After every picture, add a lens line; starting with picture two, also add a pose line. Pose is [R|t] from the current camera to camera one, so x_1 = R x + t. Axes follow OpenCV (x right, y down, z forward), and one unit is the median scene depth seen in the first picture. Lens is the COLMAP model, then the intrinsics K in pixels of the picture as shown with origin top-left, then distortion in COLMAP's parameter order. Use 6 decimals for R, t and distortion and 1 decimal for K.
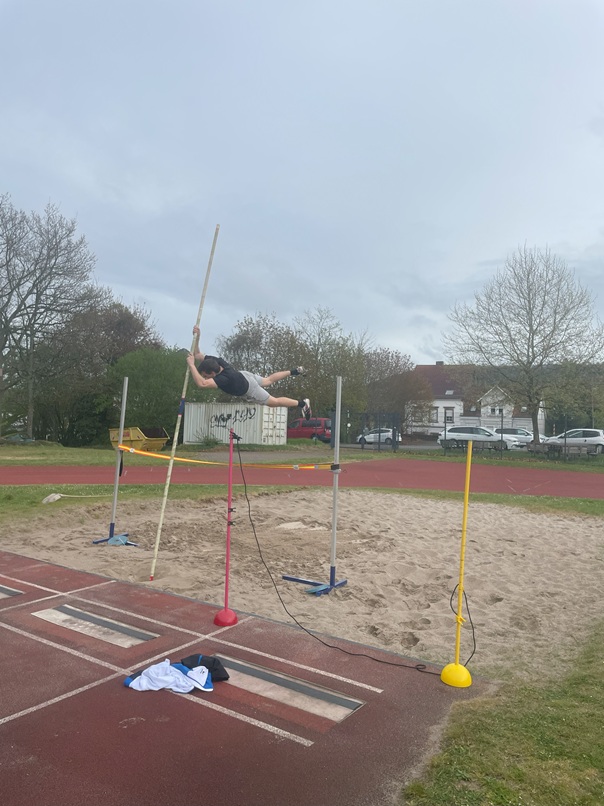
lens RADIAL K [[587.9, 0, 303.6], [0, 587.9, 381.5], [0, 0, 1]] dist [0.035616, -0.075122]
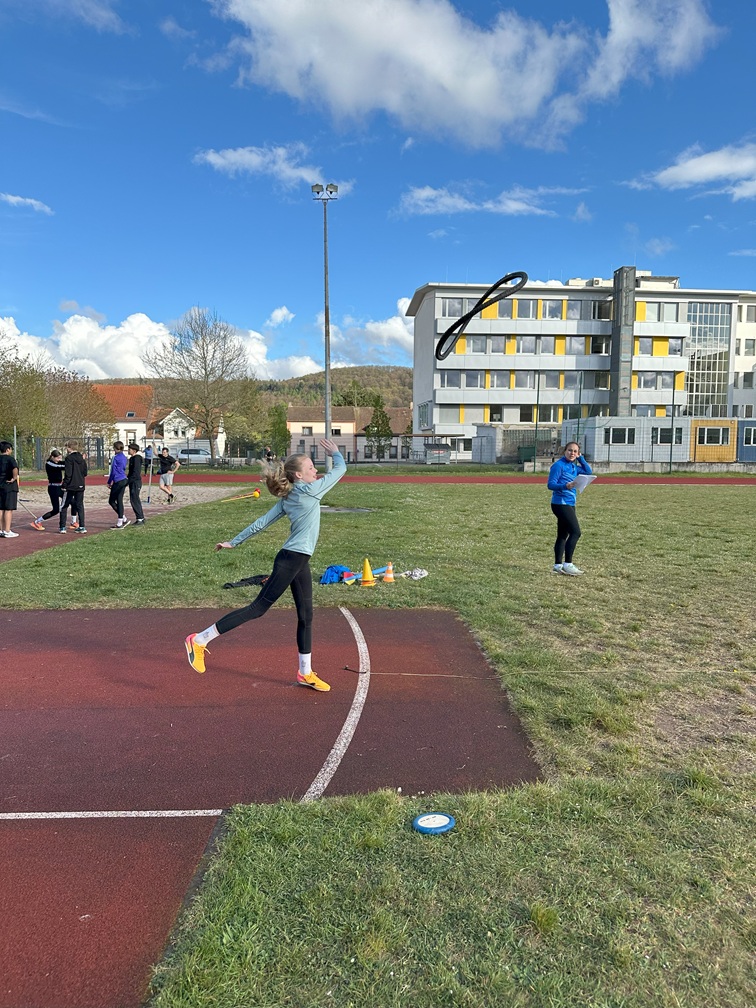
lens RADIAL K [[699.6, 0, 378.0], [0, 699.6, 504.0], [0, 0, 1]] dist [0.105487, -0.003652]
pose [[0.828041, -0.078080, 0.555204, -0.086191], [-0.006715, 0.988803, 0.149072, -0.014488], [-0.560627, -0.127166, 0.818246, -0.239832]]
